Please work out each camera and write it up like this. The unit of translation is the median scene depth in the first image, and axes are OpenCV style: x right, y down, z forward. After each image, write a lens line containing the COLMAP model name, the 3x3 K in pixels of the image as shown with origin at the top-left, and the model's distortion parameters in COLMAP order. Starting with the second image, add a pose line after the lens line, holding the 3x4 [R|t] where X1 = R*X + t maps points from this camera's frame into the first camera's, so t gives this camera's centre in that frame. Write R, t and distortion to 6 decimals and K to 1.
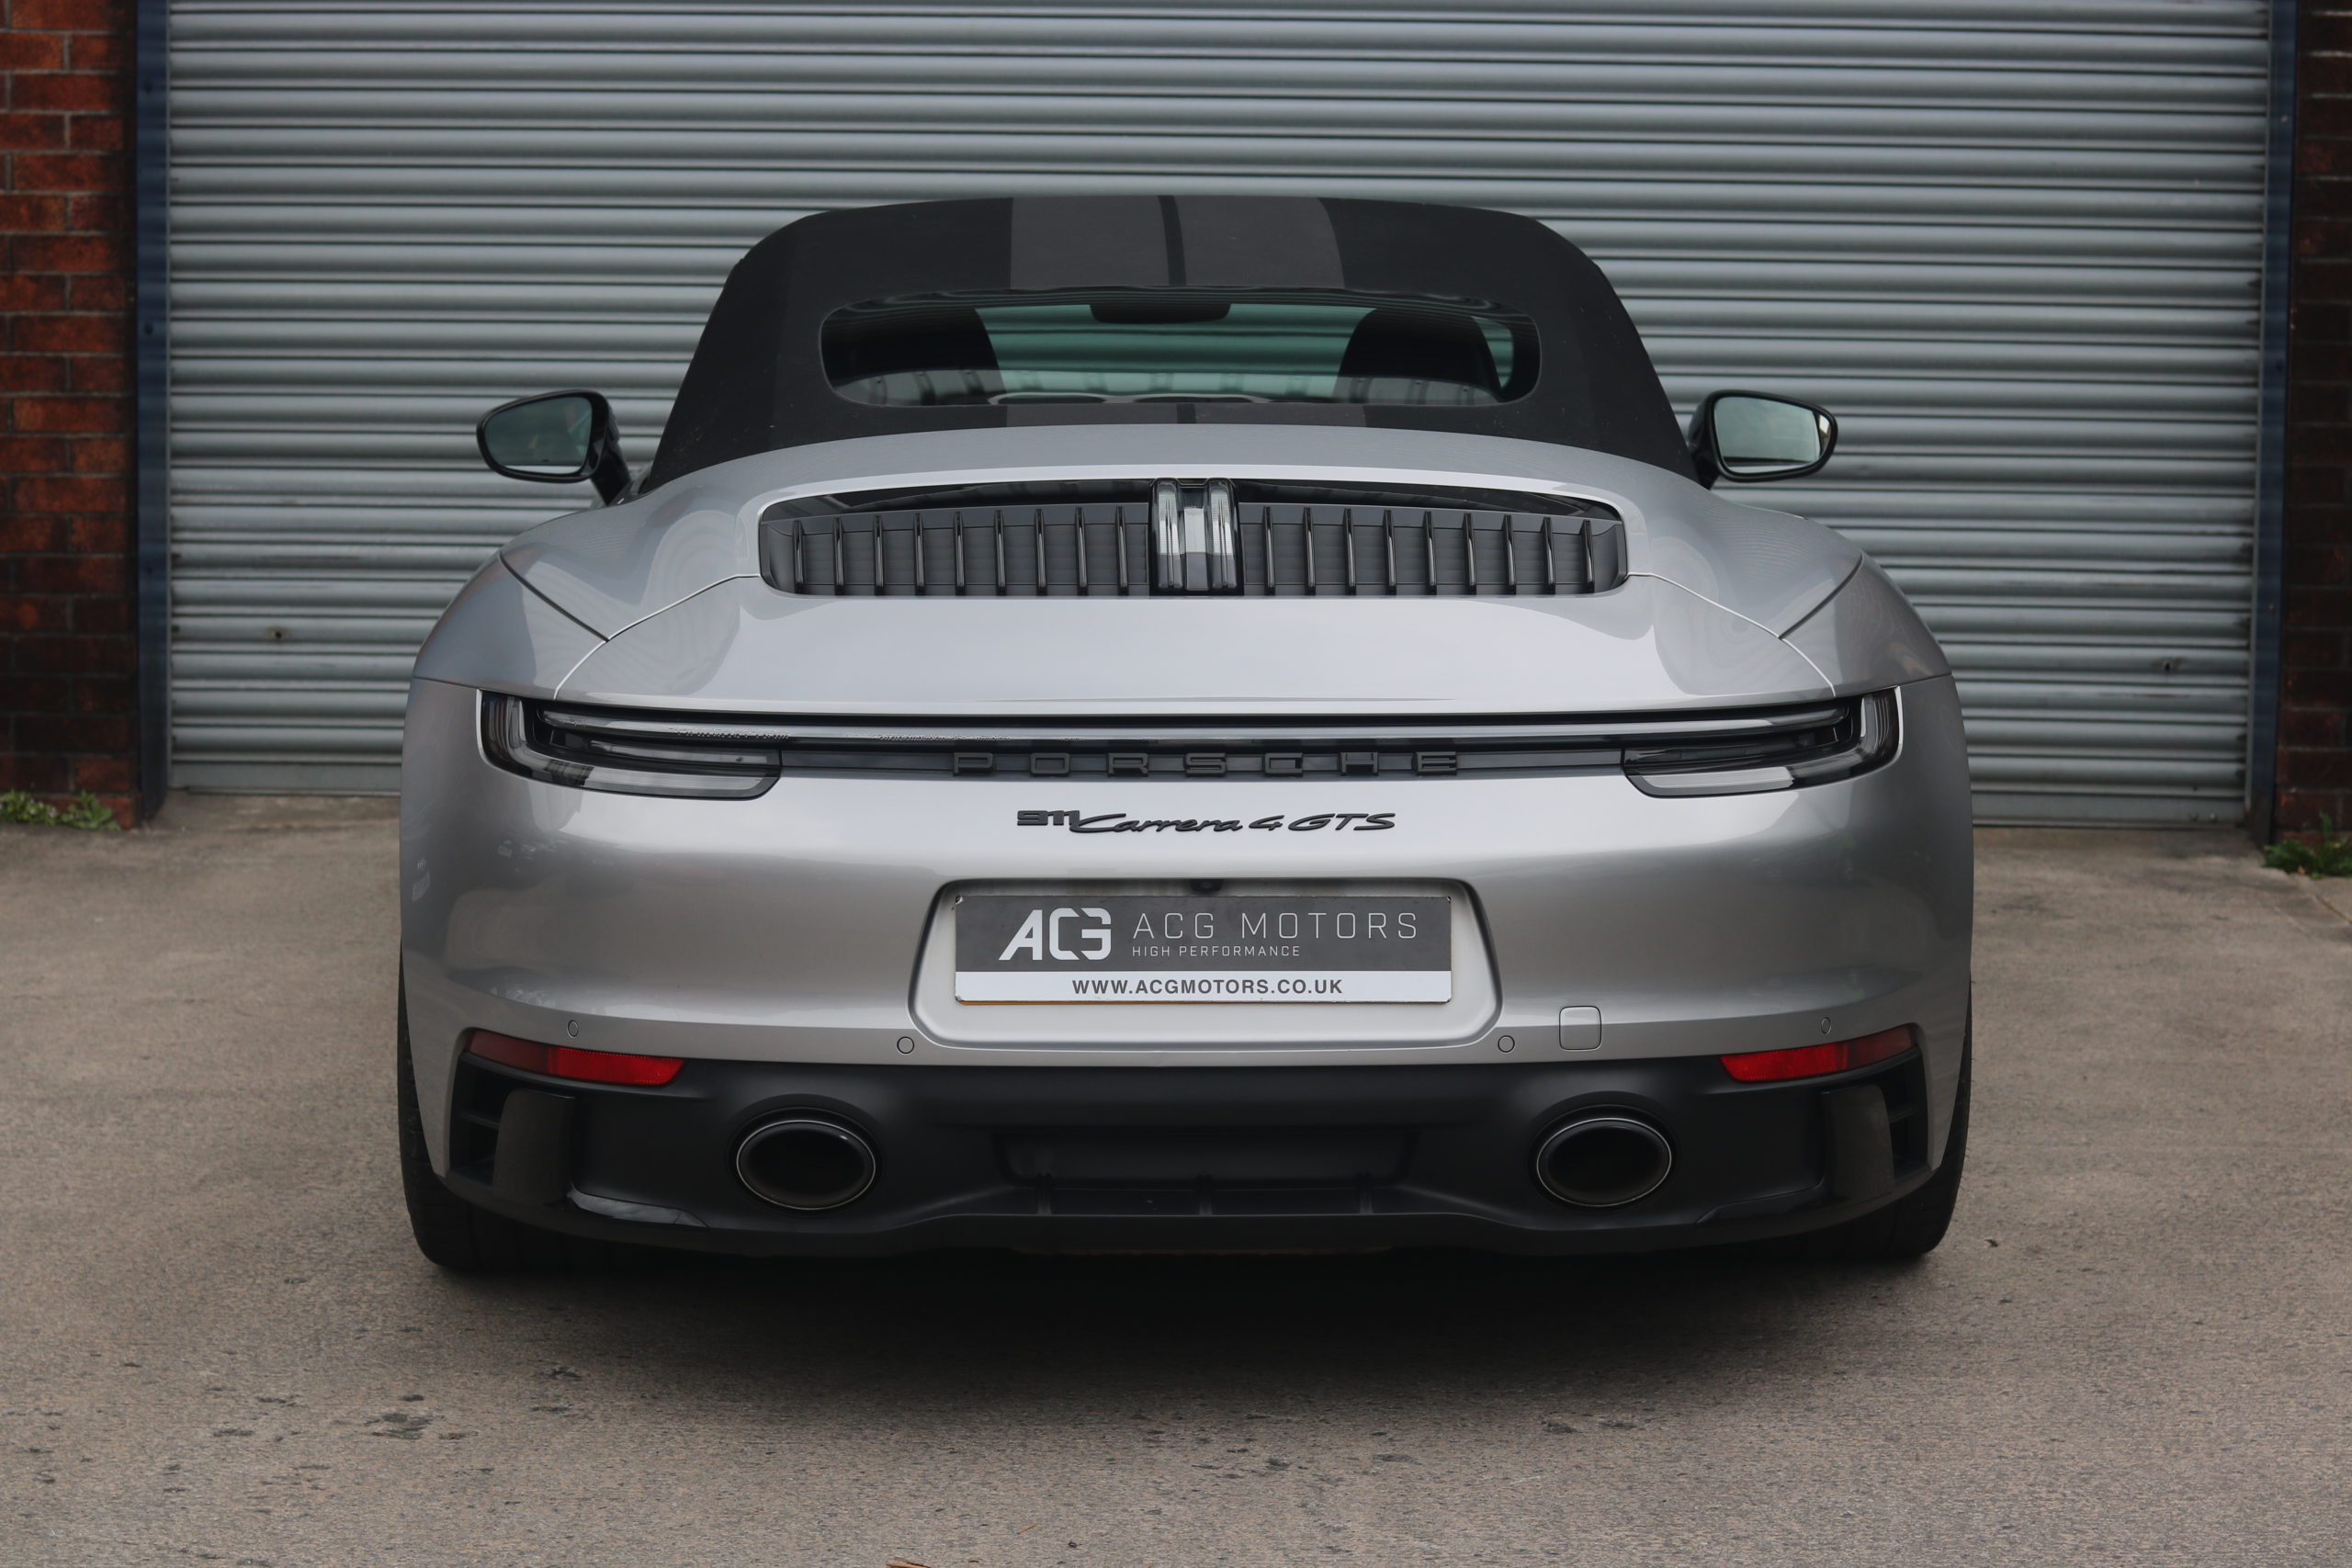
lens RADIAL K [[5513.3, 0, 1179.0], [0, 5513.3, 764.7], [0, 0, 1]] dist [-0.100758, 0.000000]
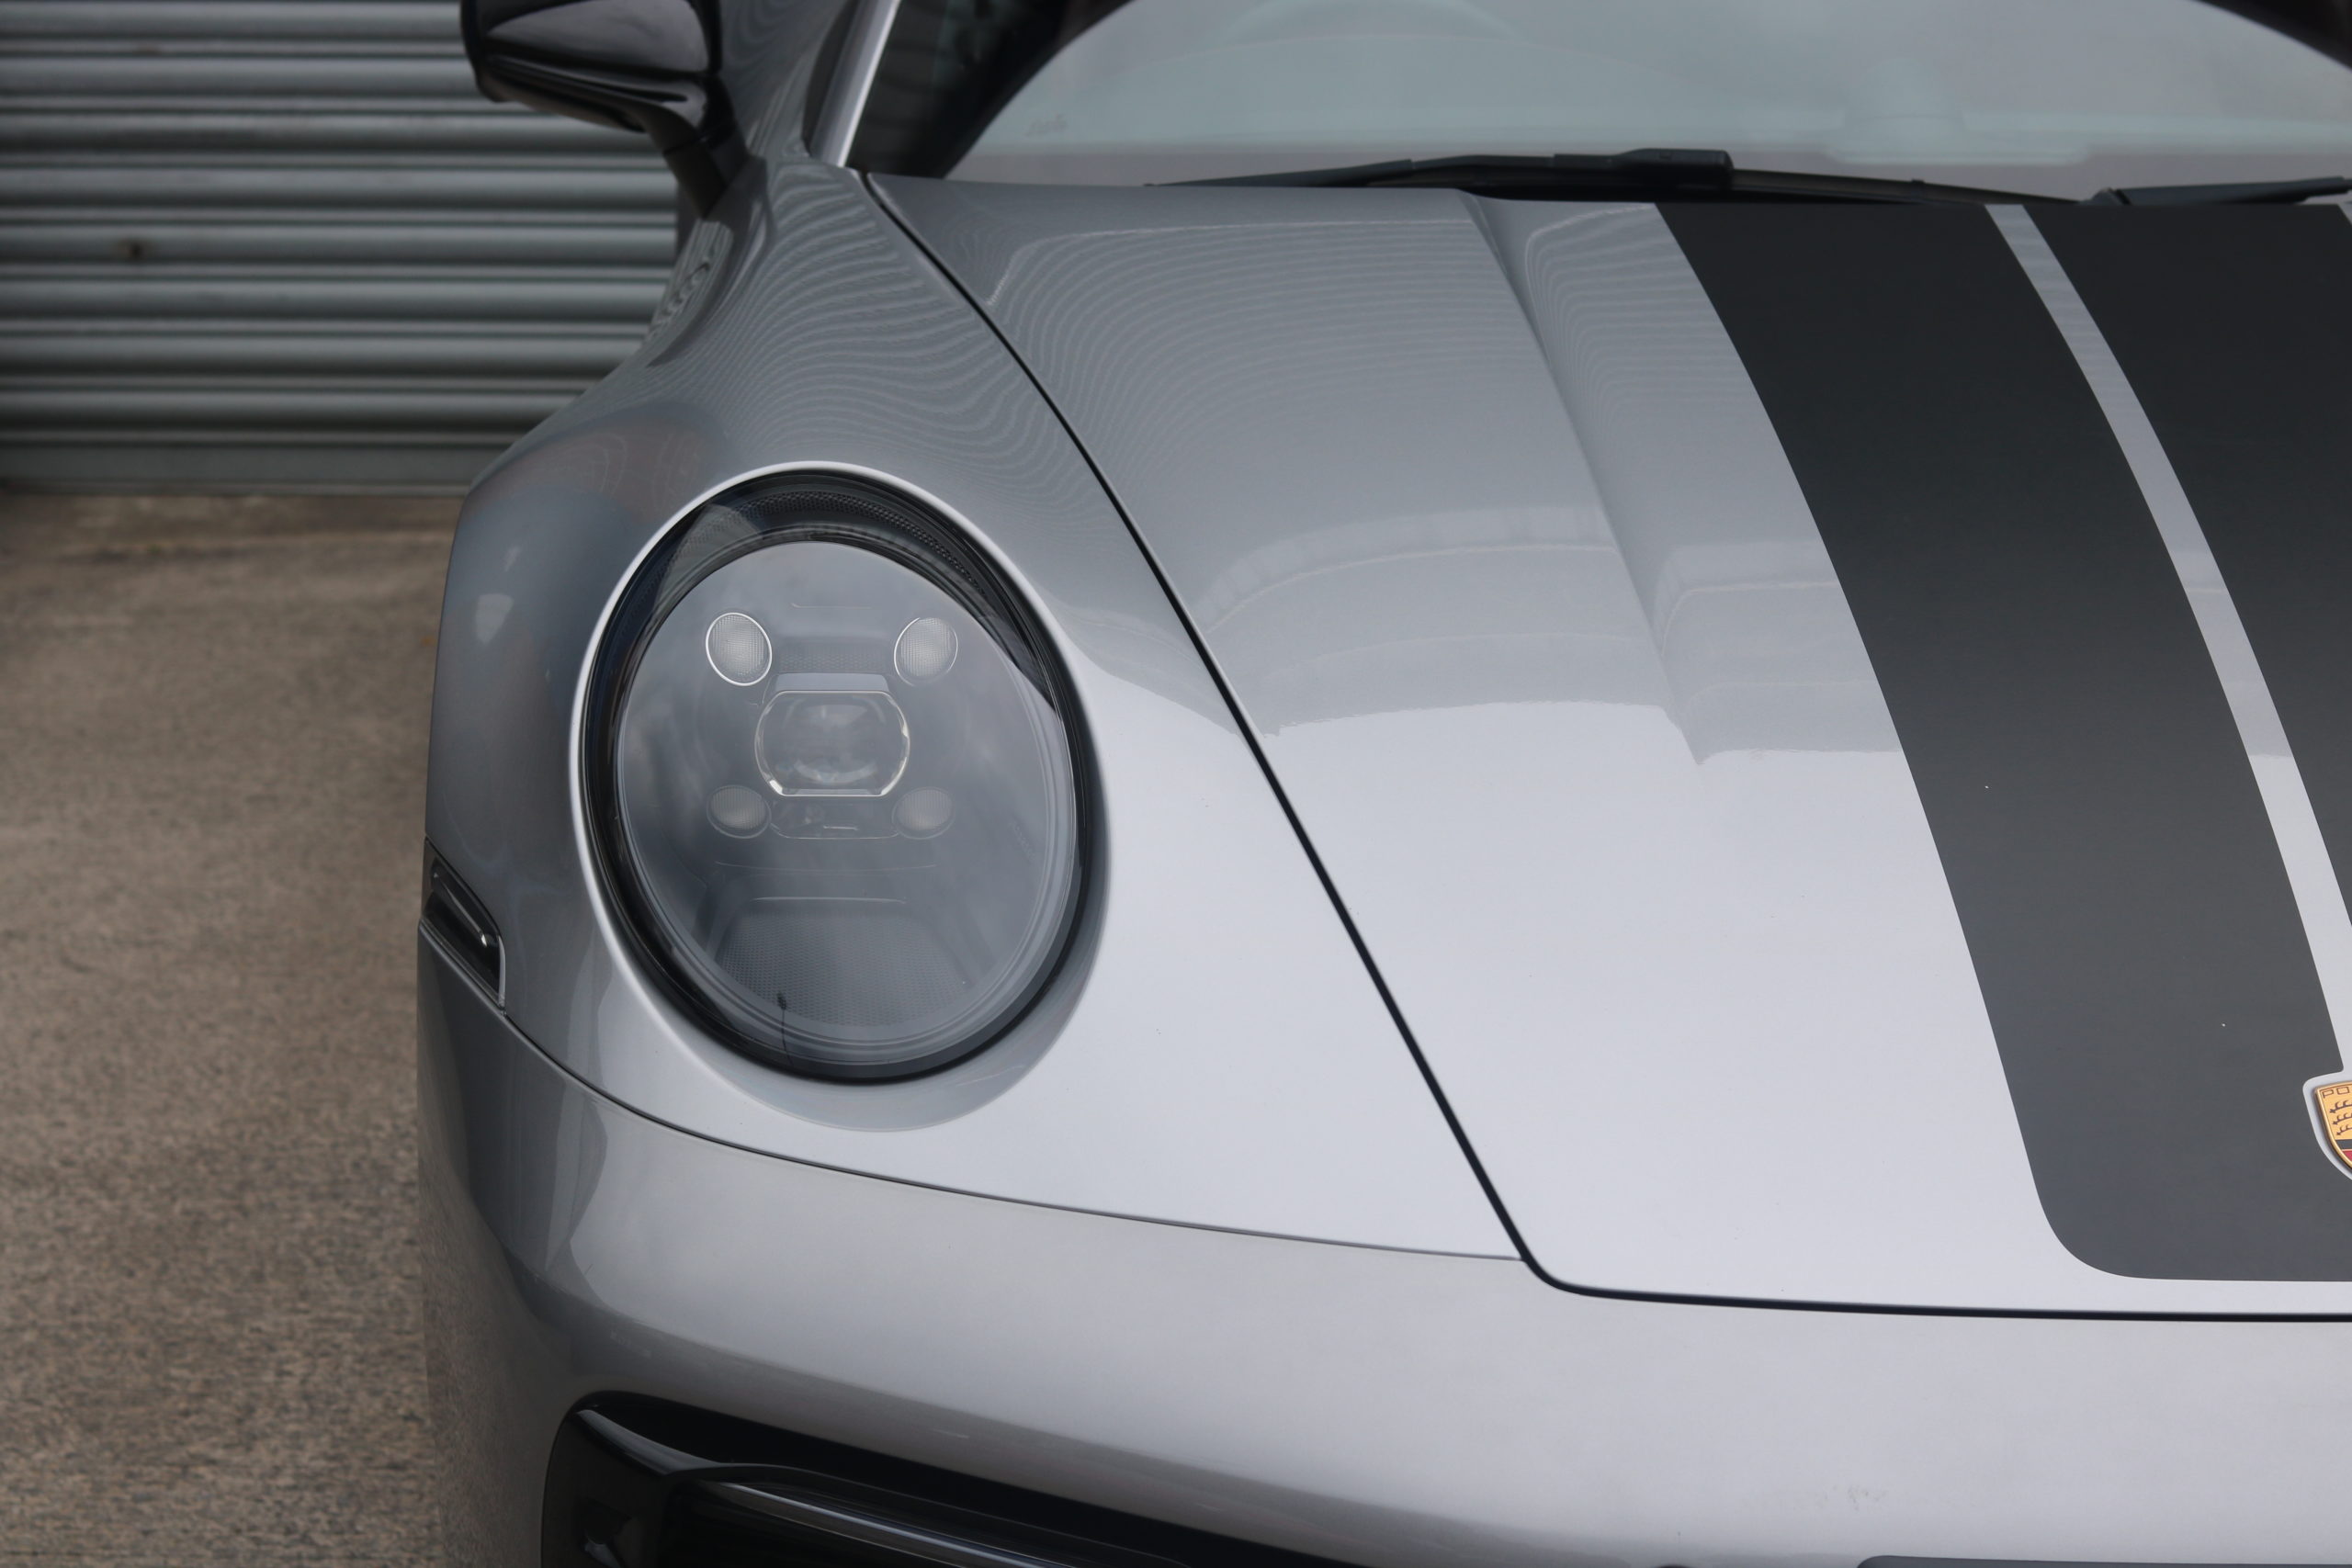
lens RADIAL K [[5513.3, 0, 1151.9], [0, 5513.3, 790.8], [0, 0, 1]] dist [-0.100758, 0.000000]
pose [[0.999888, -0.007011, 0.013256, -0.059776], [0.005615, 0.994713, 0.102539, -0.031264], [-0.013905, -0.102453, 0.994641, 0.395915]]
